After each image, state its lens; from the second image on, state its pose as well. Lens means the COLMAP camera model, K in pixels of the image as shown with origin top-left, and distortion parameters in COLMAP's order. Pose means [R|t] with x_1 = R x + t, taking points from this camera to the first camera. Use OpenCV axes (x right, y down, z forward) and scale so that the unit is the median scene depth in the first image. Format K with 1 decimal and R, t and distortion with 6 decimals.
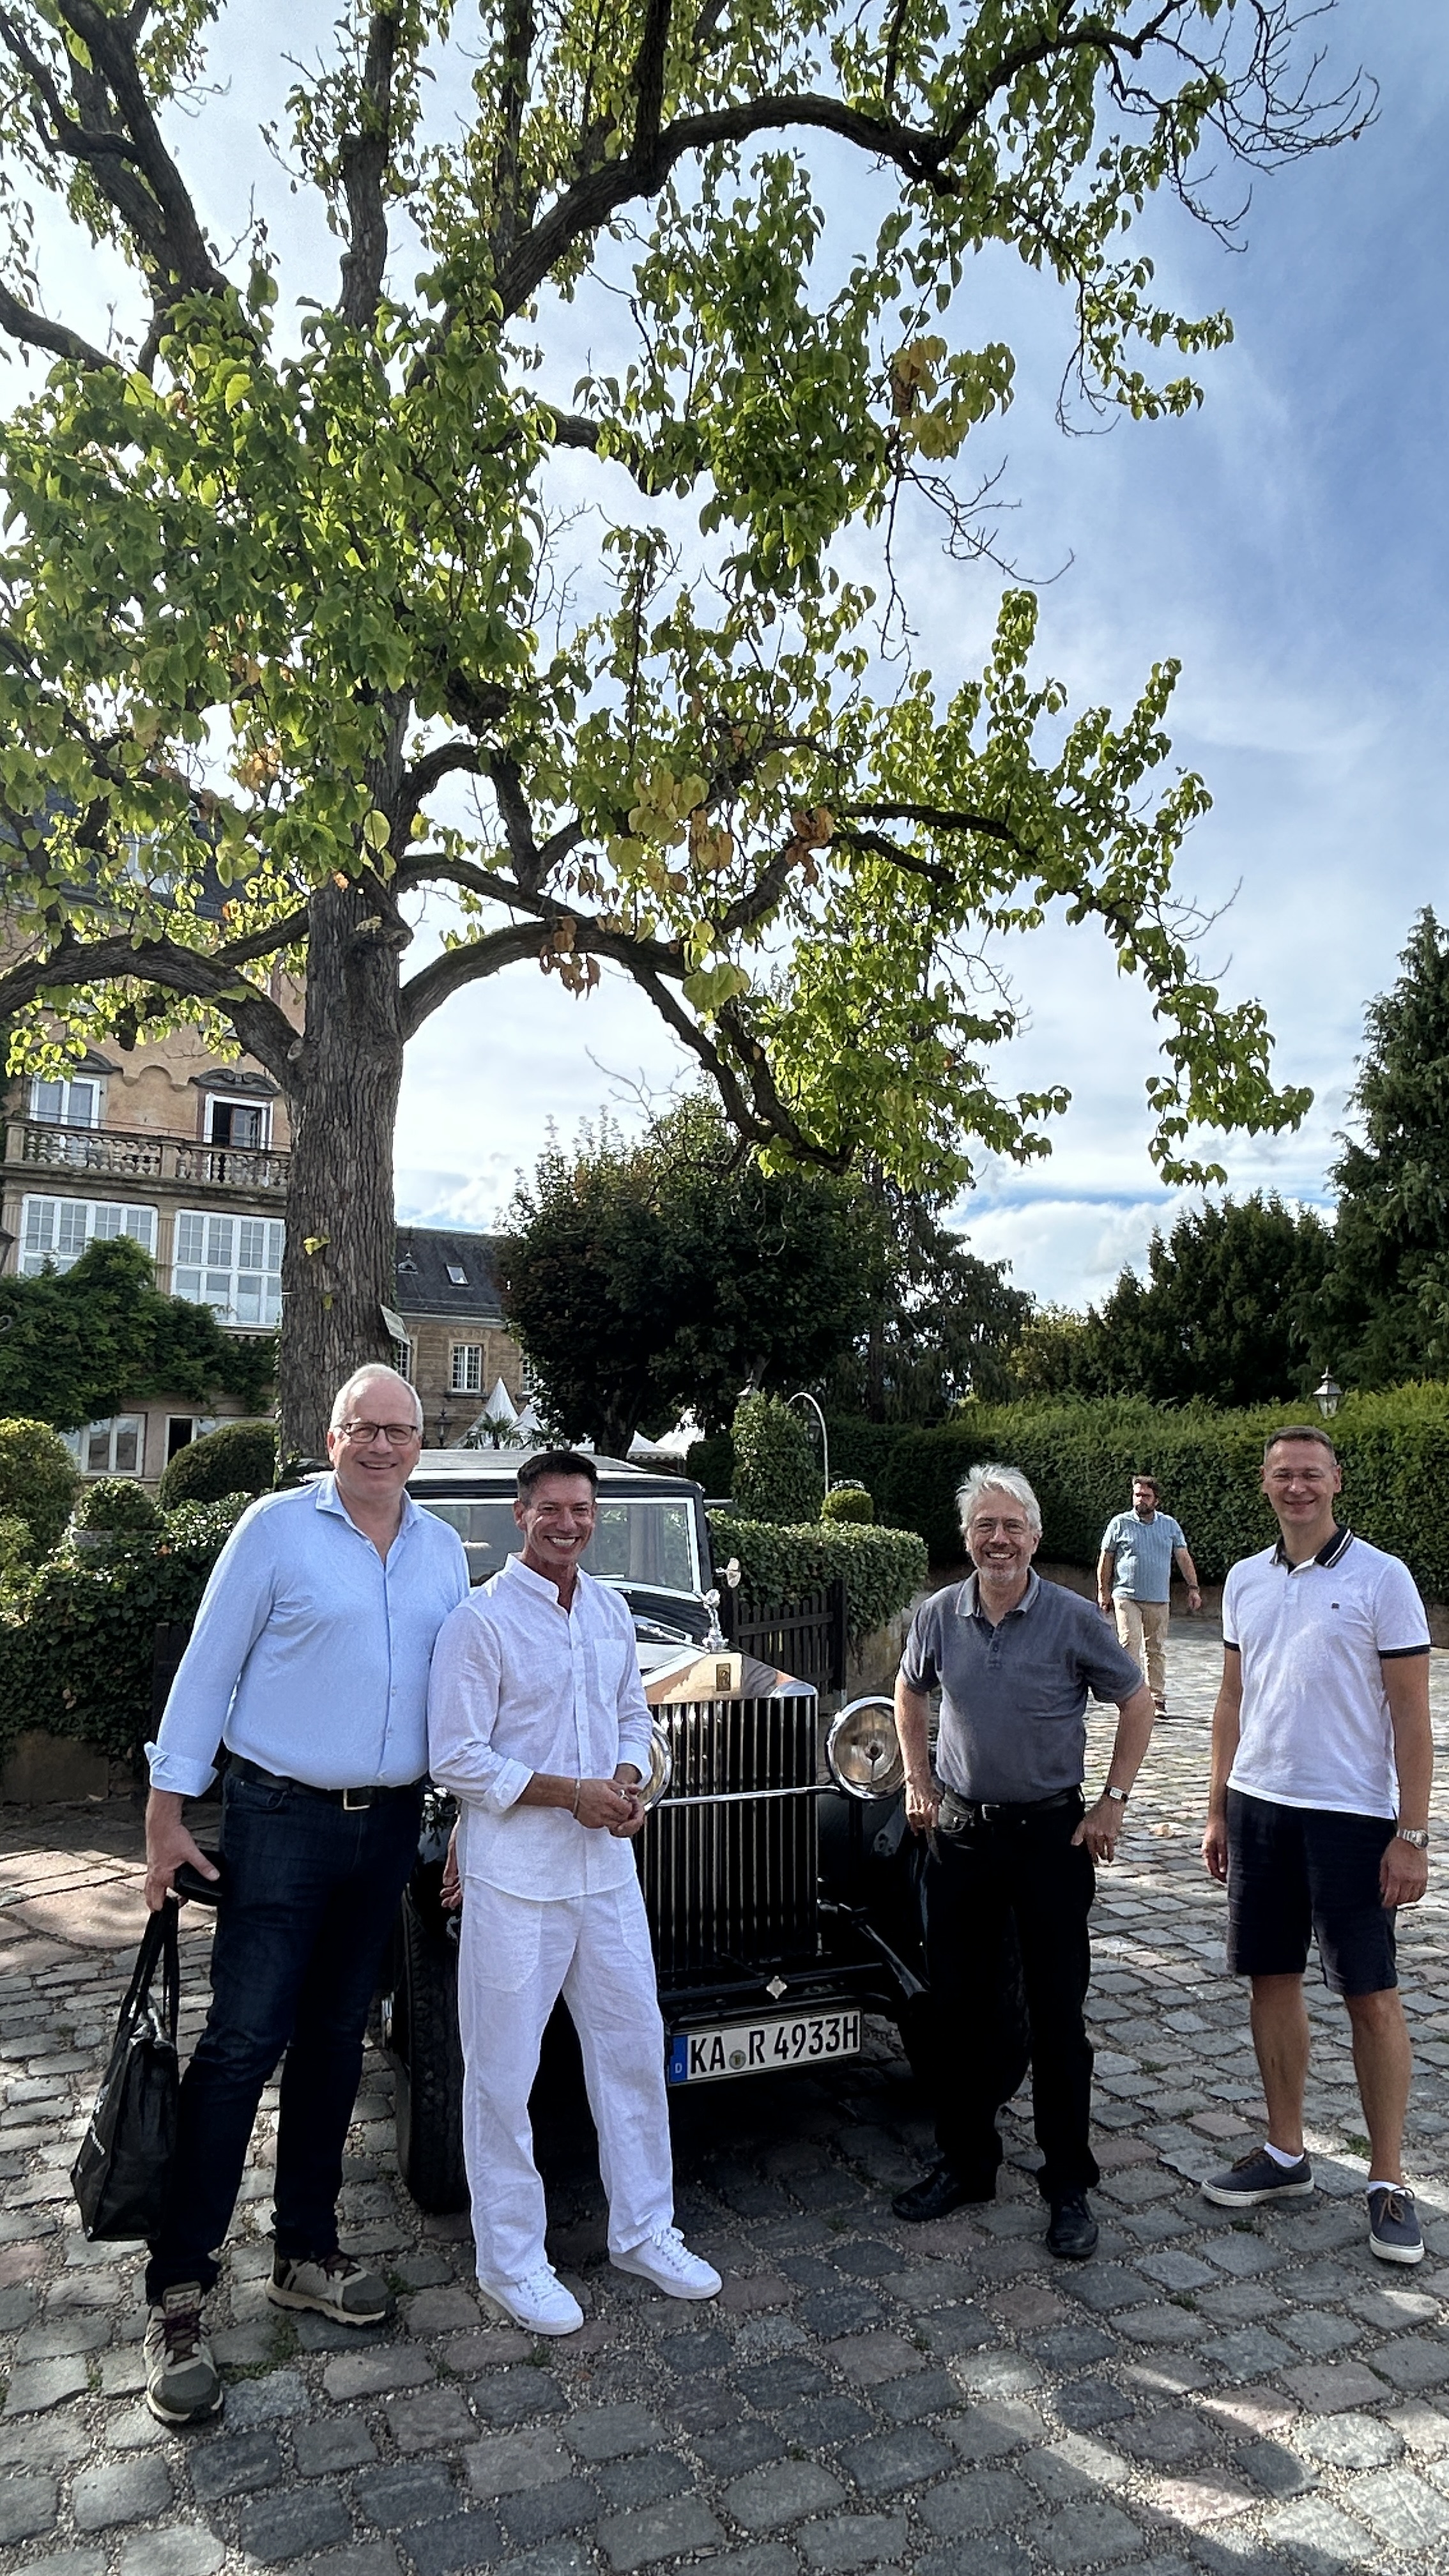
lens RADIAL K [[1555.4, 0, 728.1], [0, 1555.4, 1299.8], [0, 0, 1]] dist [0.004241, -0.002569]
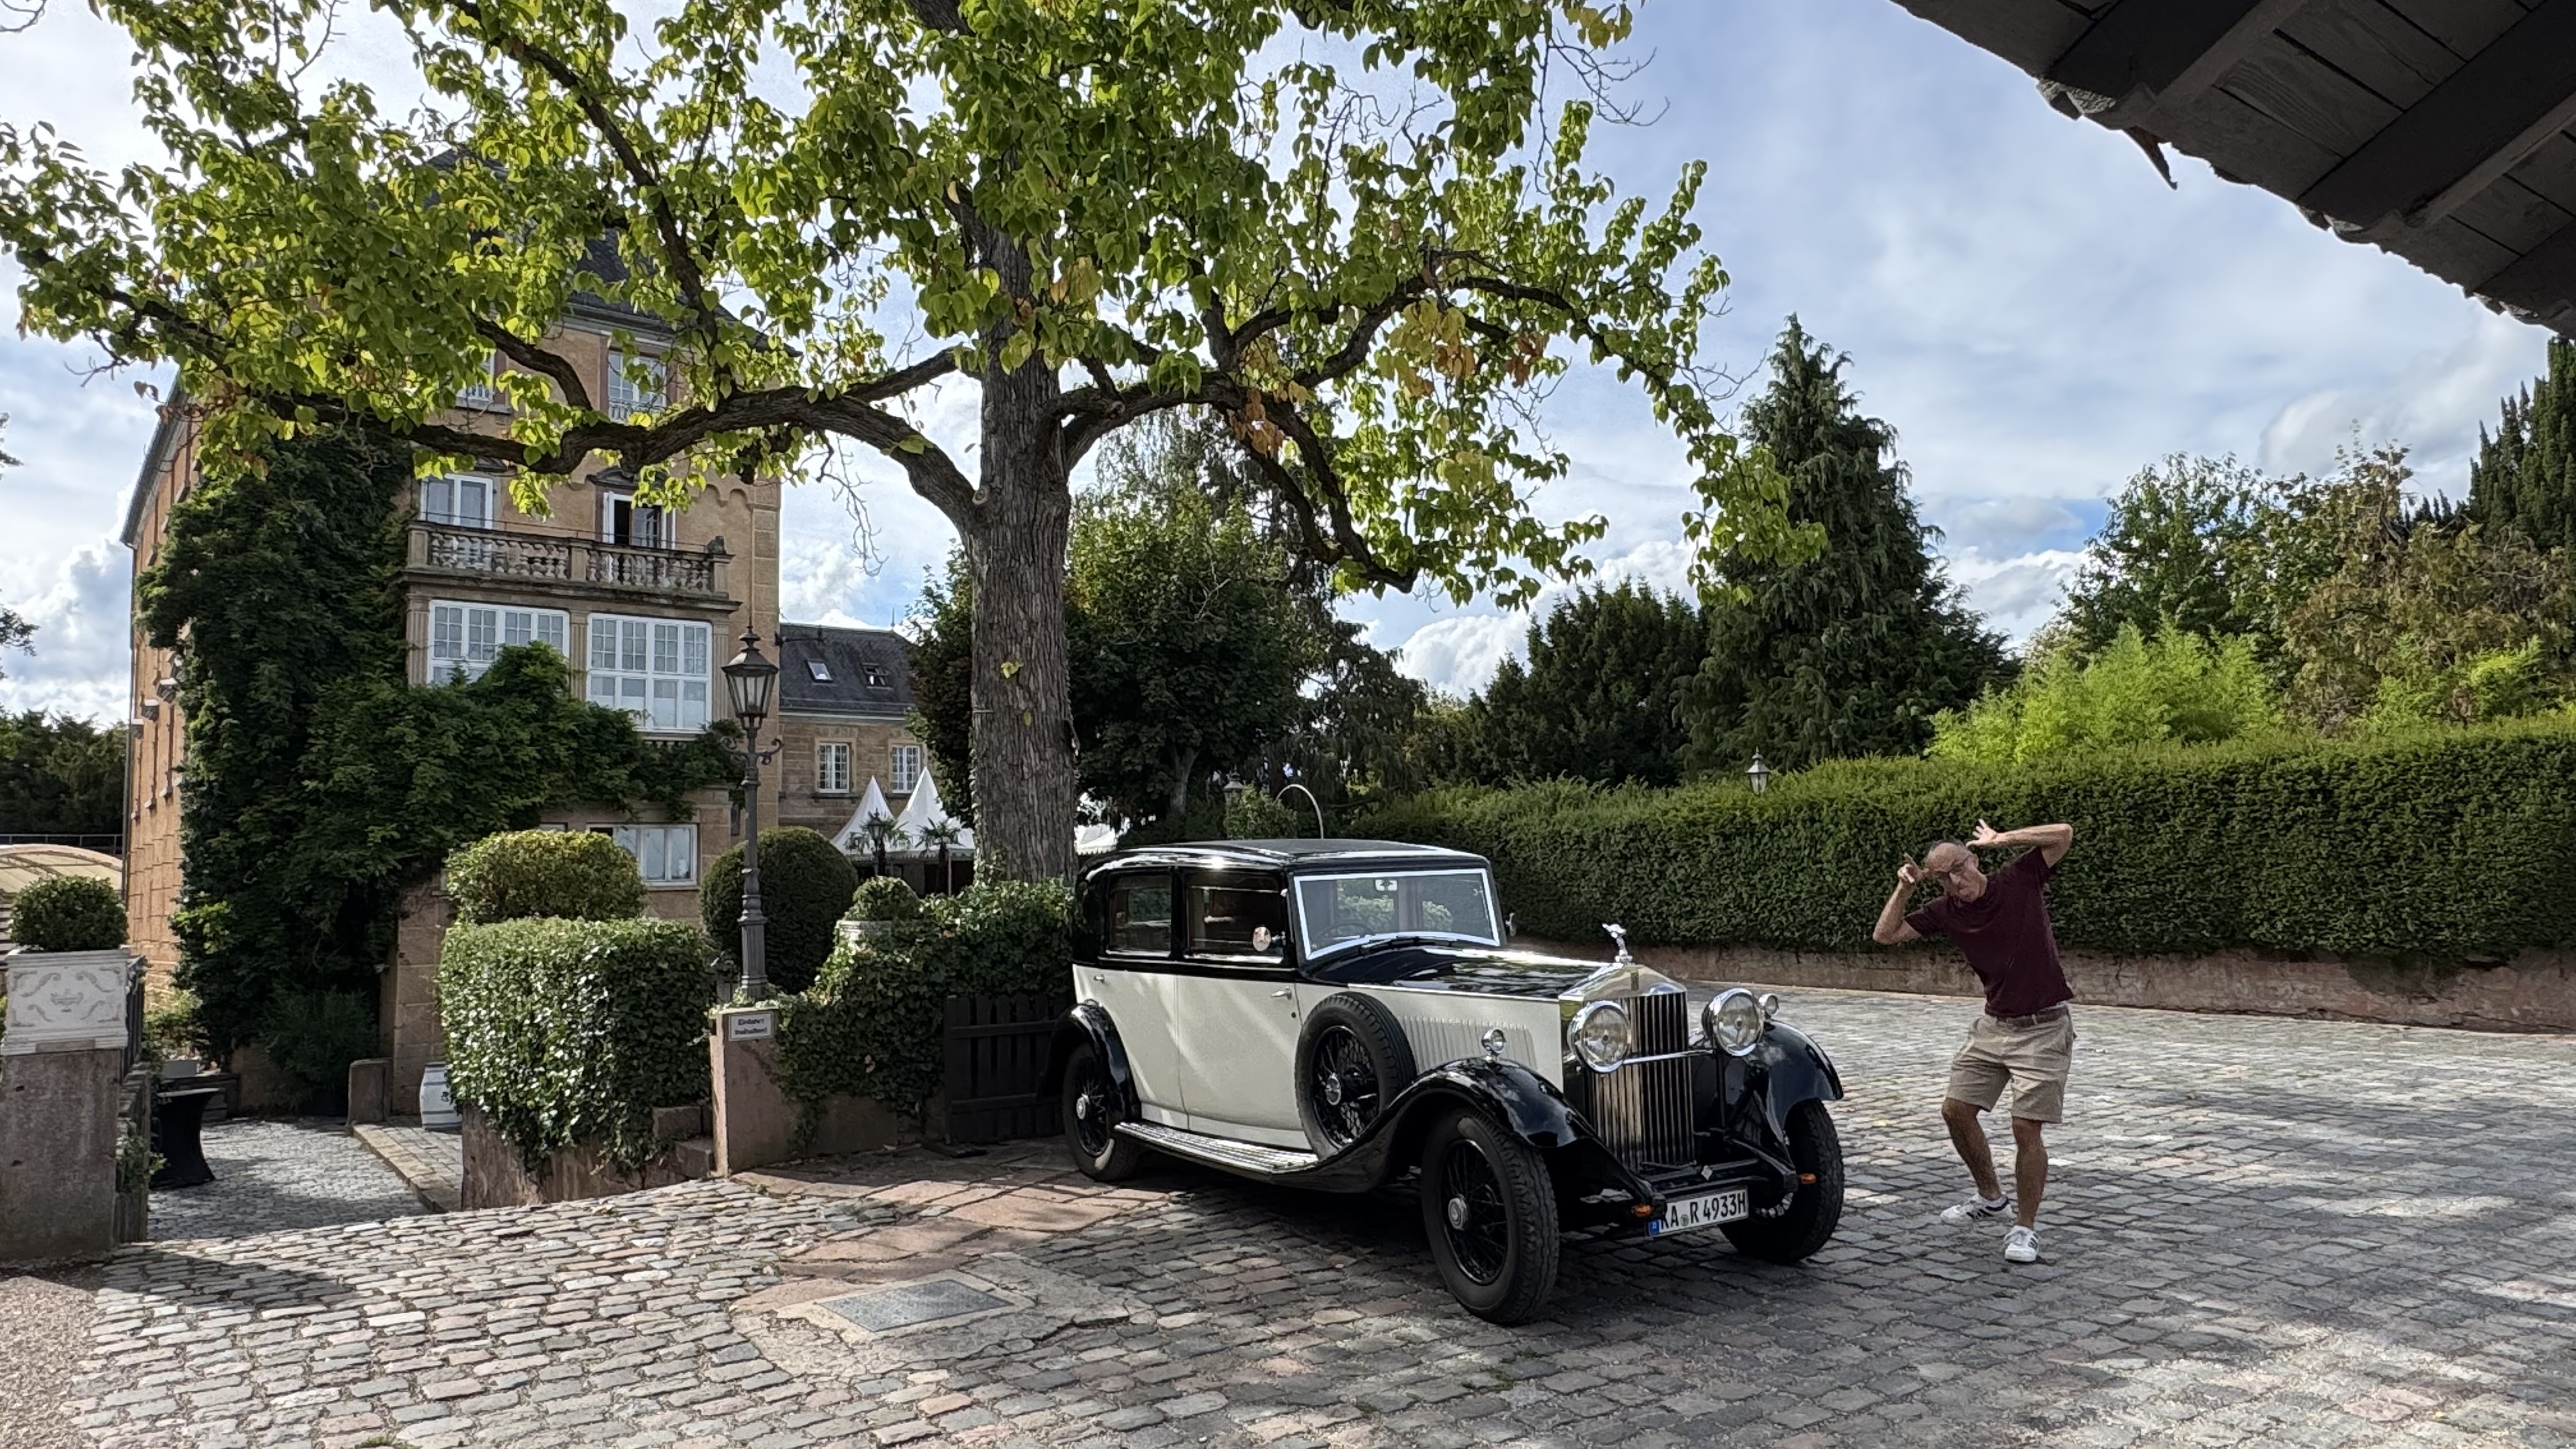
lens RADIAL K [[1623.6, 0, 1284.4], [0, 1623.6, 721.1], [0, 0, 1]] dist [-0.023102, 0.001009]
pose [[0.989027, -0.022456, 0.146017, -0.114834], [0.019198, 0.999535, 0.023686, -0.009791], [-0.146481, -0.020623, 0.988999, -0.097421]]
